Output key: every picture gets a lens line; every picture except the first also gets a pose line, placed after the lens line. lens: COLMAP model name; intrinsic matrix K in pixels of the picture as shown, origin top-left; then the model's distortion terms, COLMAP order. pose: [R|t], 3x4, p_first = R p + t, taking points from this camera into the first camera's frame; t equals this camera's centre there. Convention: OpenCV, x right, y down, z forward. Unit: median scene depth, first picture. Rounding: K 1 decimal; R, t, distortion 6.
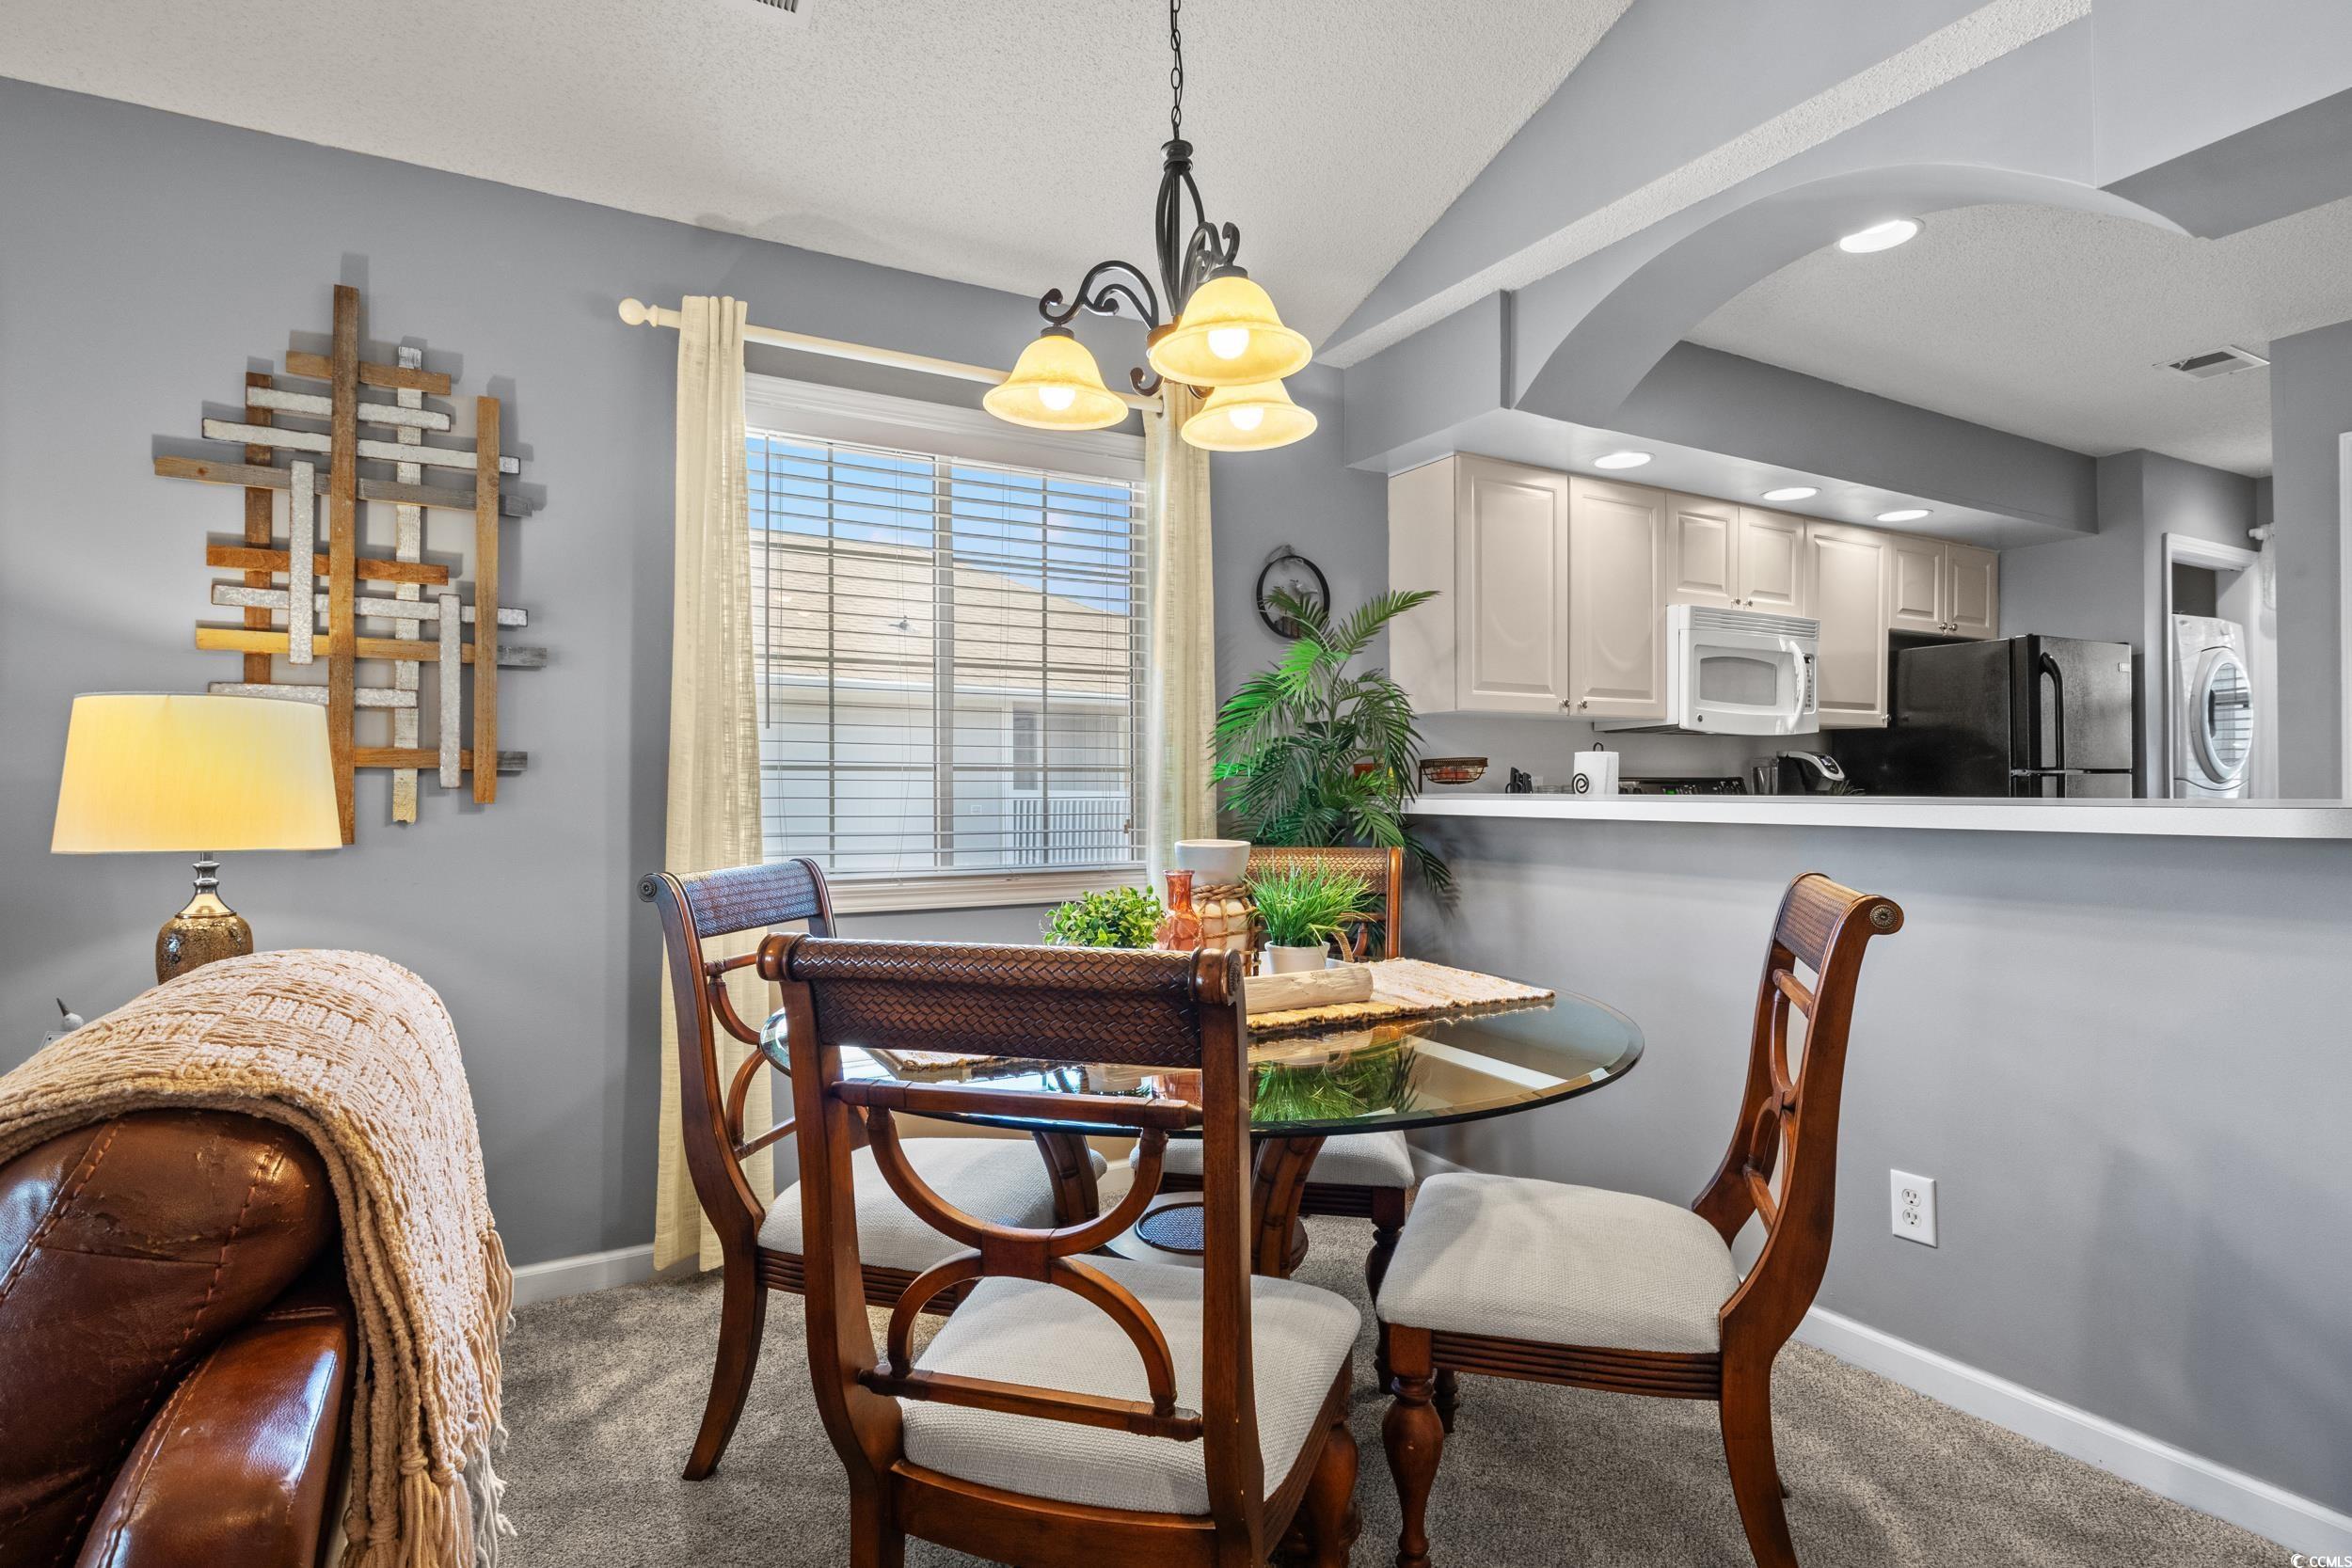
lens RADIAL K [[1188.4, 0, 1176.0], [0, 1188.4, 784.0], [0, 0, 1]] dist [-0.002297, -0.001561]
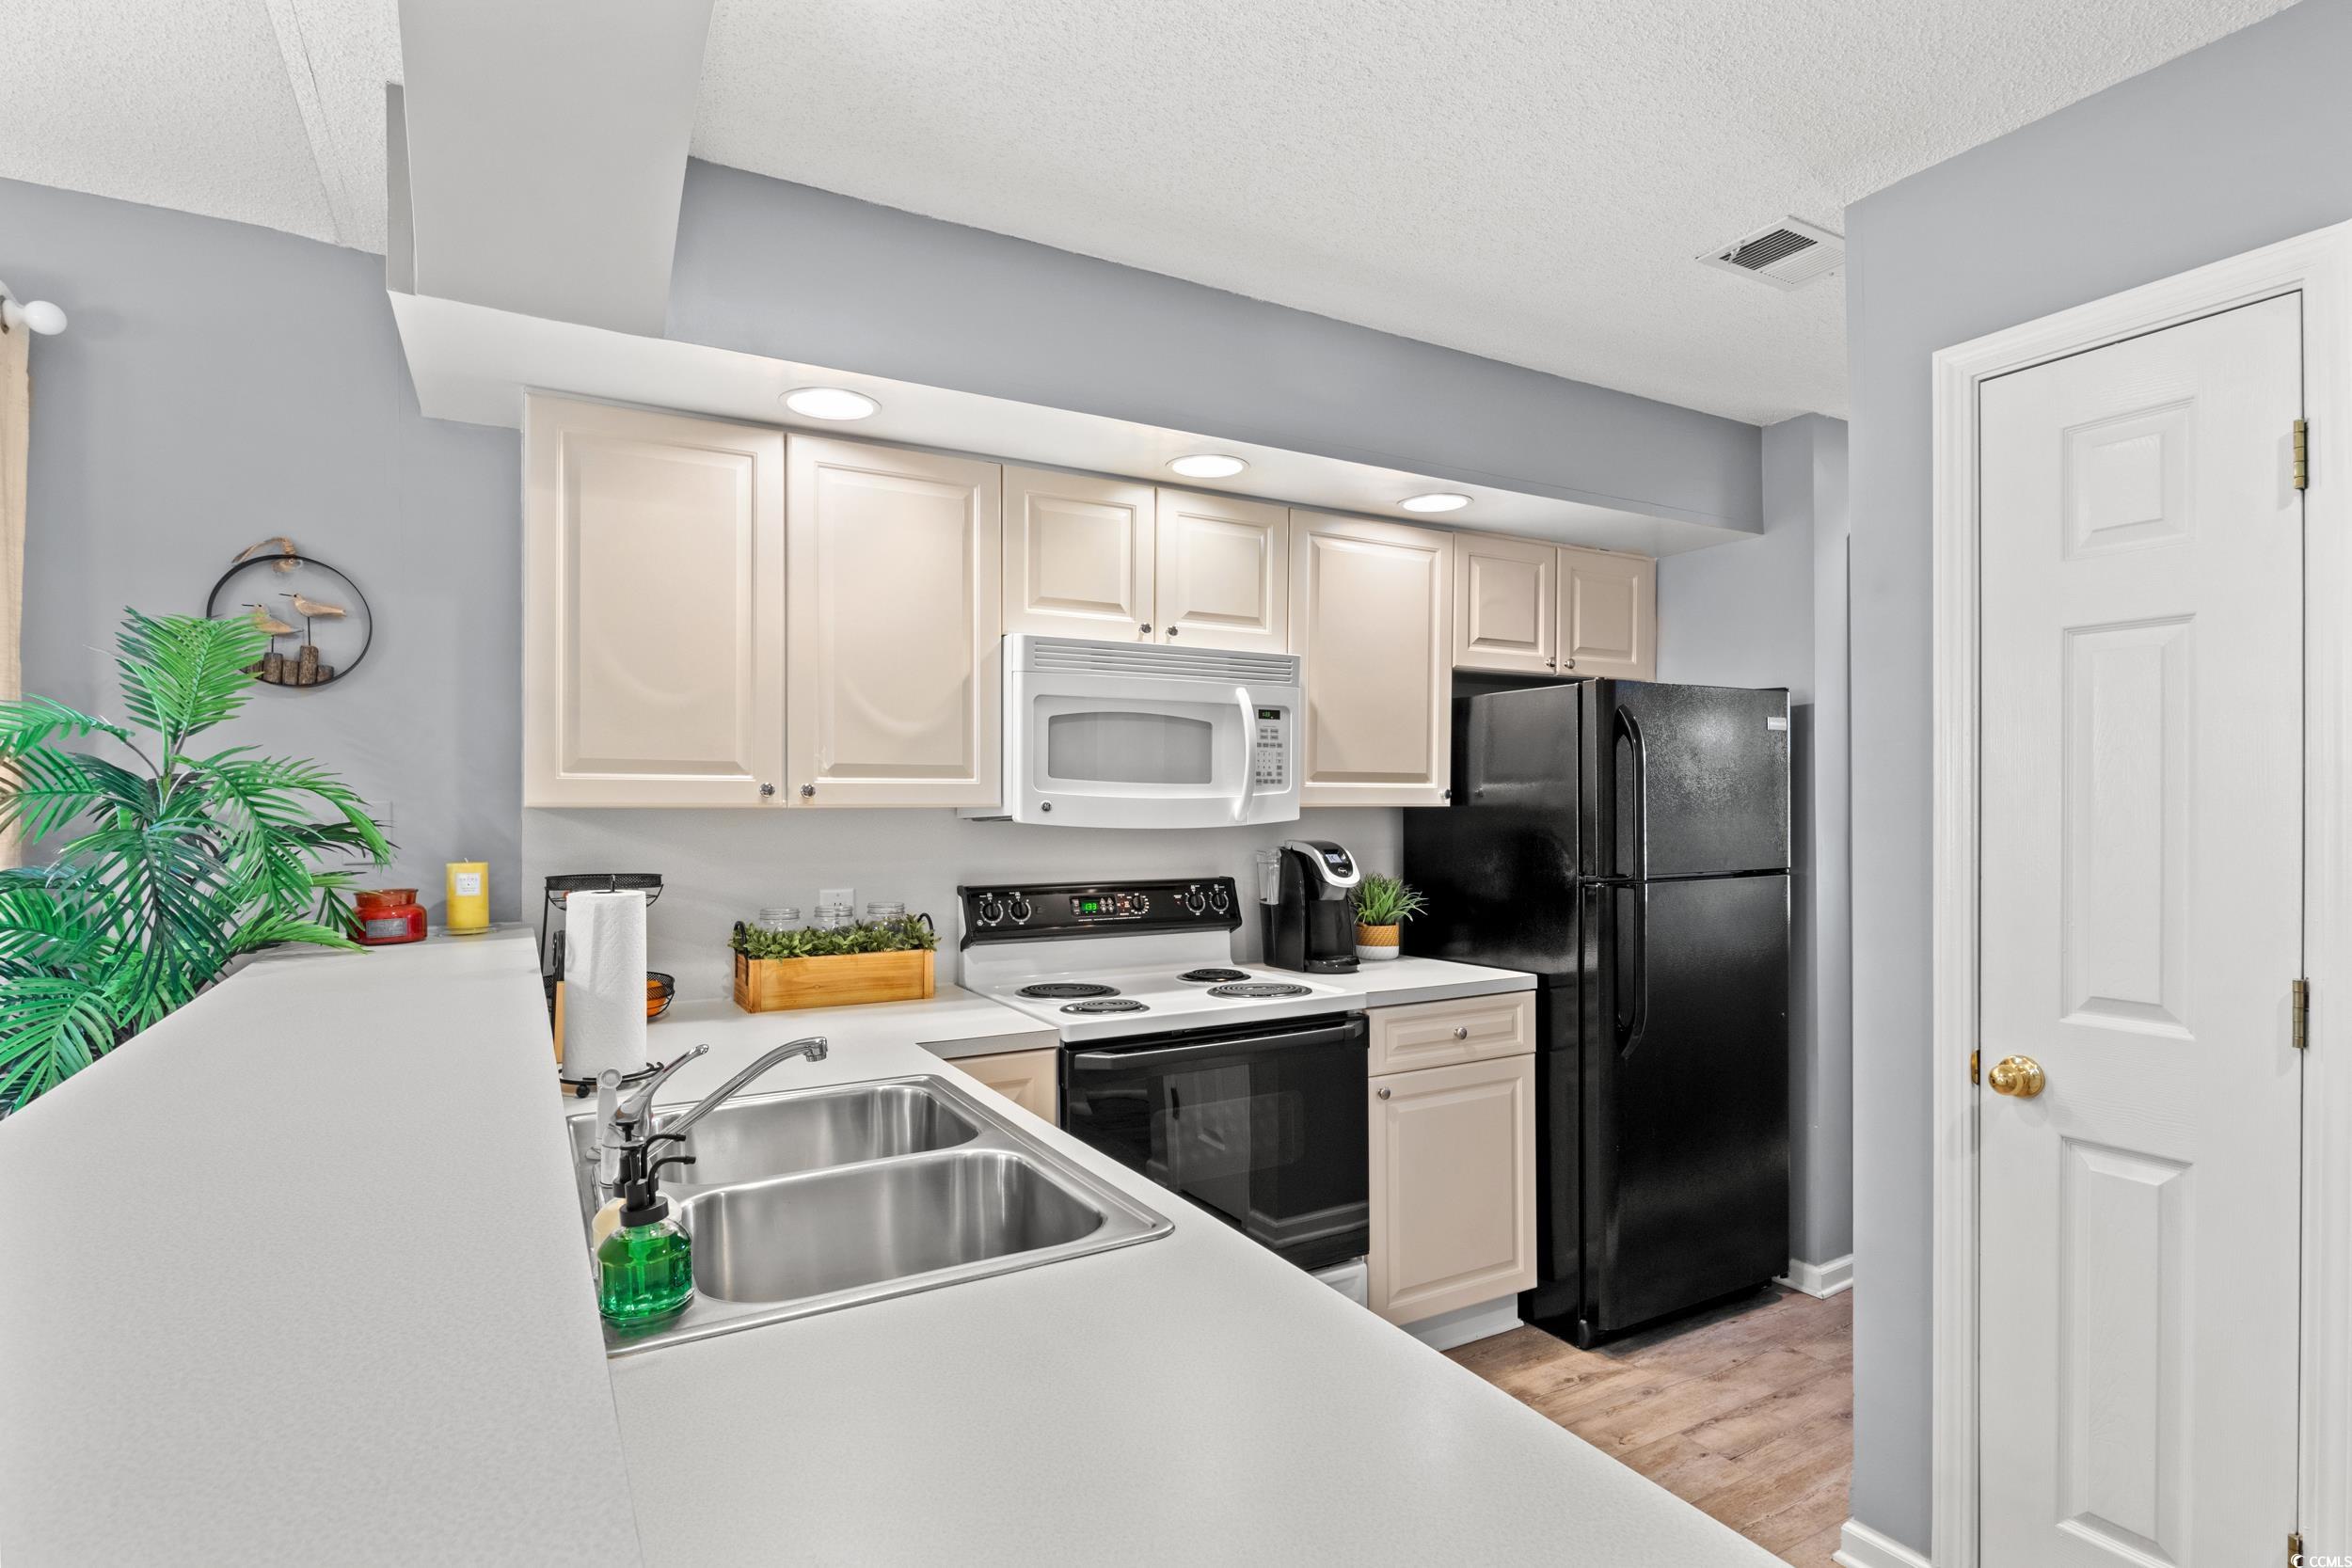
lens RADIAL K [[1194.4, 0, 1186.1], [0, 1194.4, 807.6], [0, 0, 1]] dist [-0.002225, -0.000525]
pose [[0.999987, 0.003027, -0.004020, 0.820194], [-0.003014, 0.999990, 0.003215, -0.089799], [0.004029, -0.003203, 0.999987, 0.530993]]
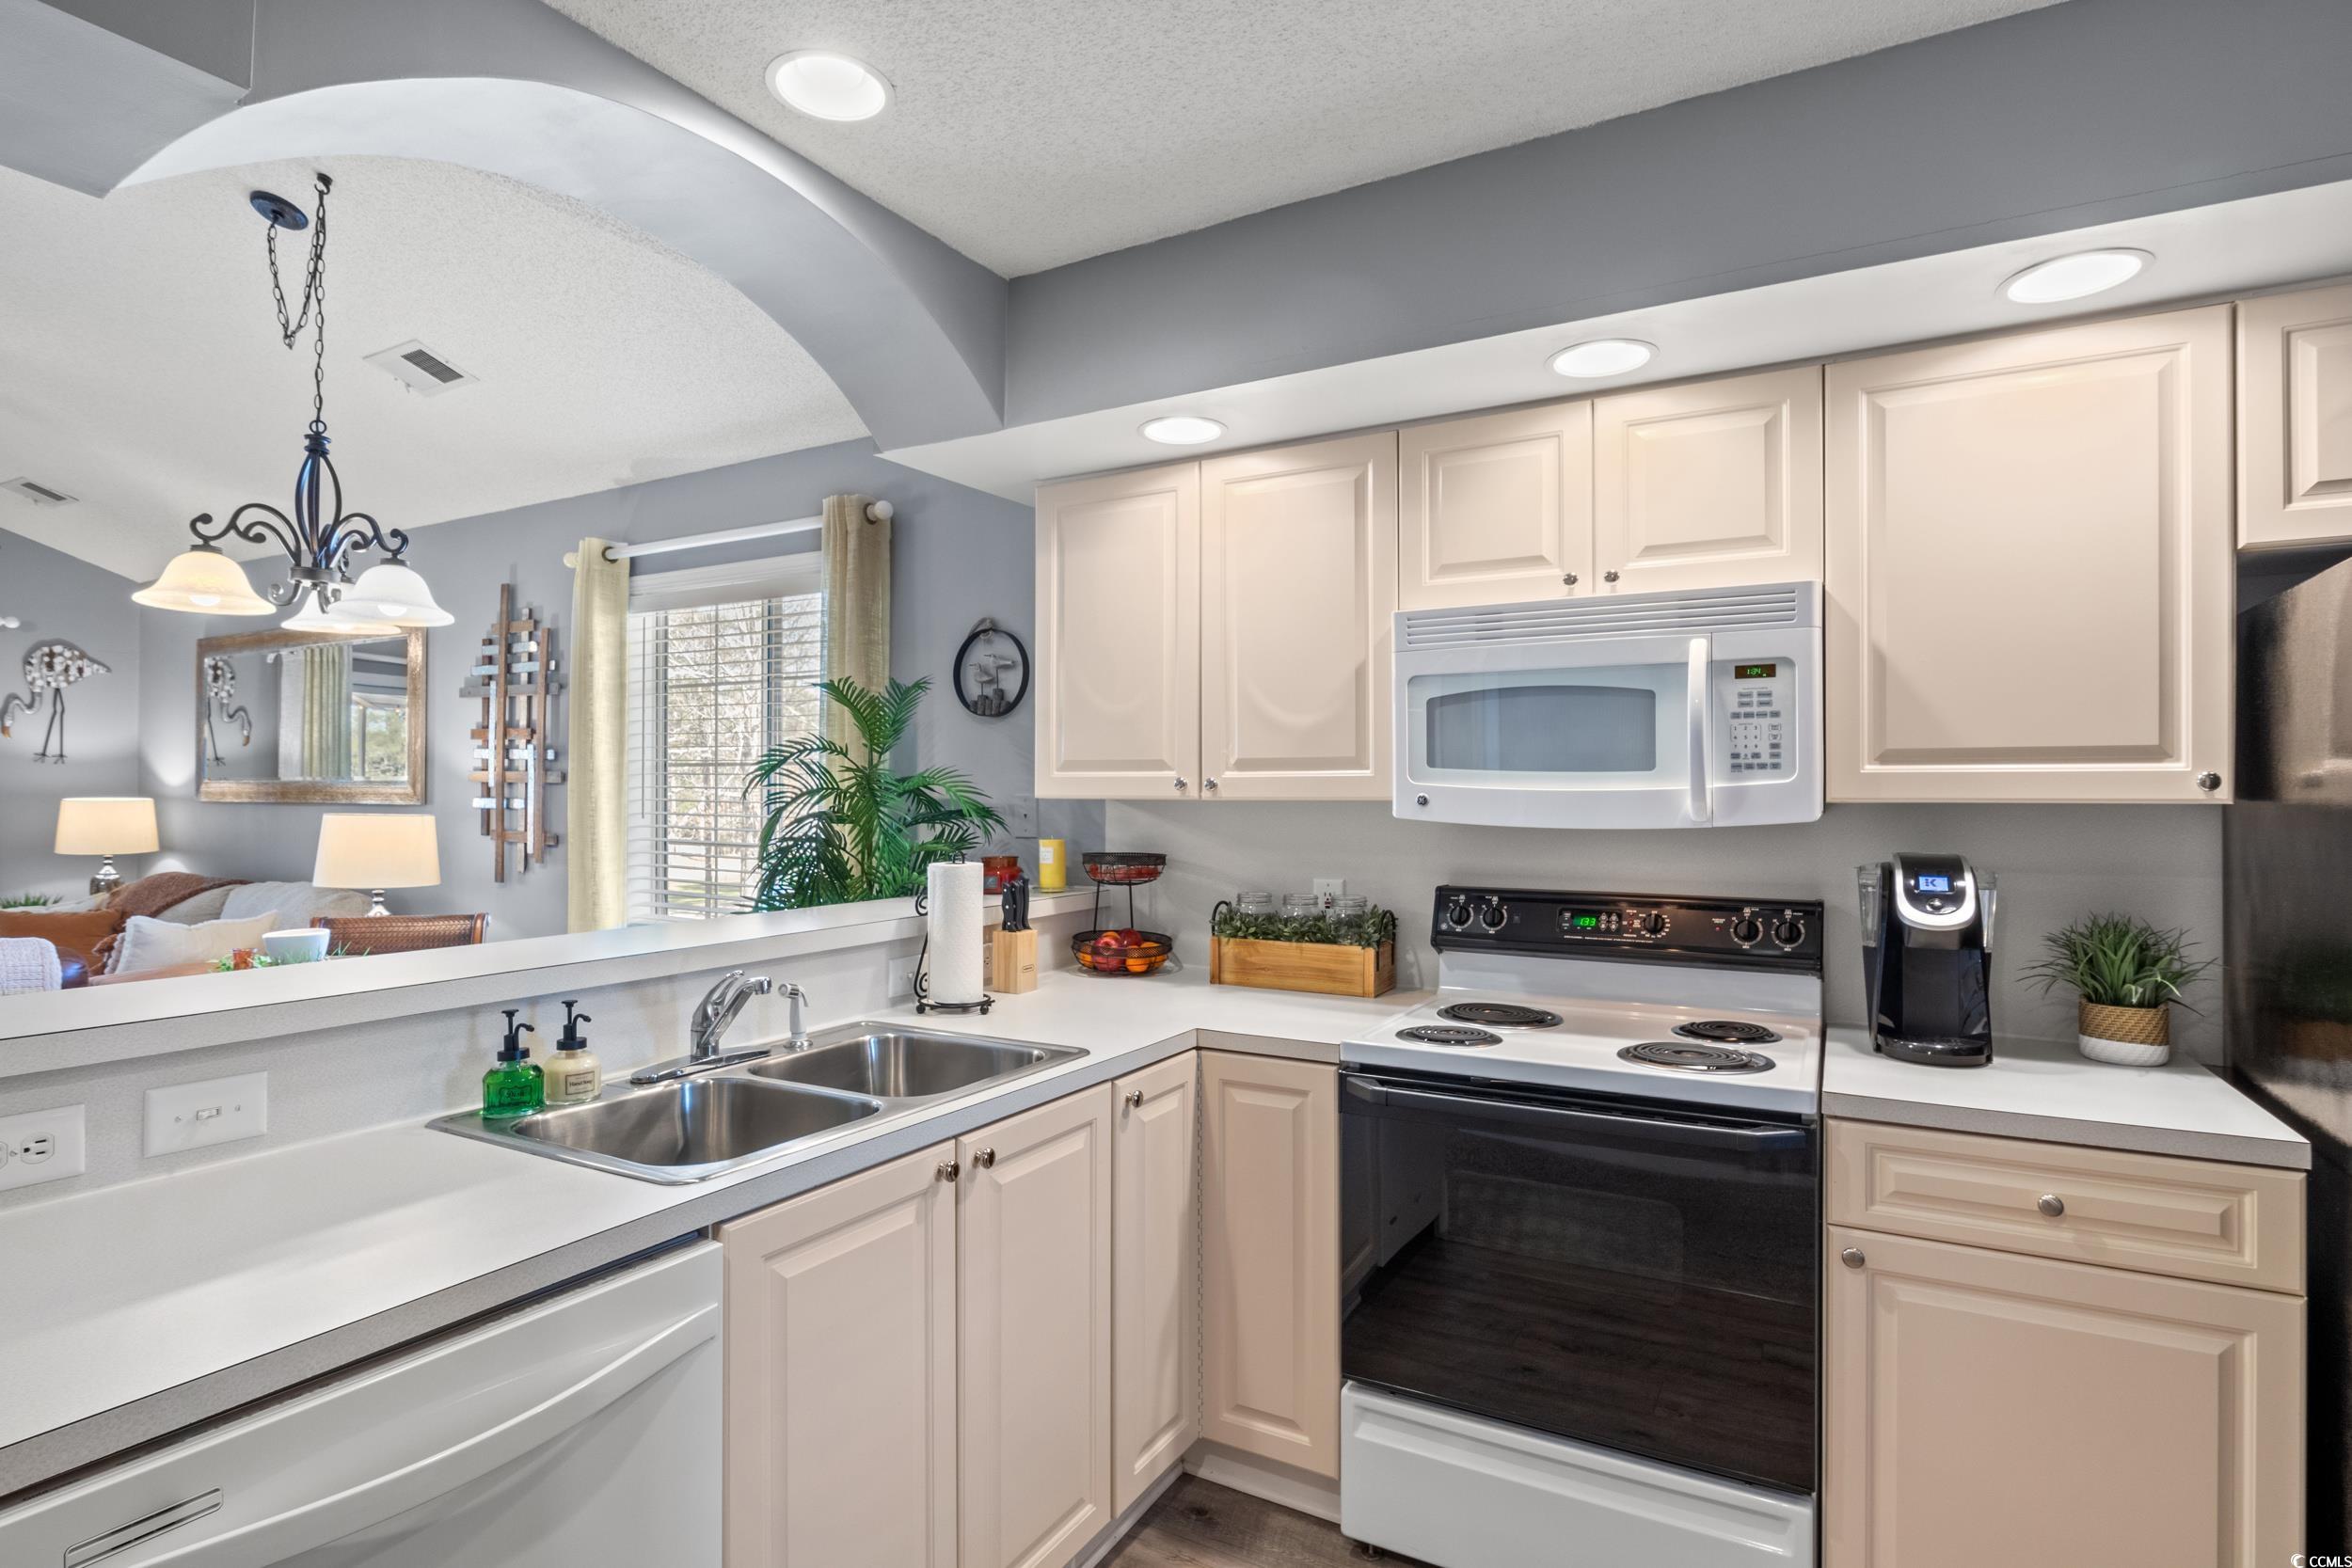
lens RADIAL K [[1188.4, 0, 1176.0], [0, 1188.4, 784.0], [0, 0, 1]] dist [-0.002297, -0.001561]
pose [[0.503522, -0.002587, -0.863979, 1.400323], [-0.001877, 0.999990, -0.004088, -0.095552], [0.863981, 0.003680, 0.503512, 0.941866]]
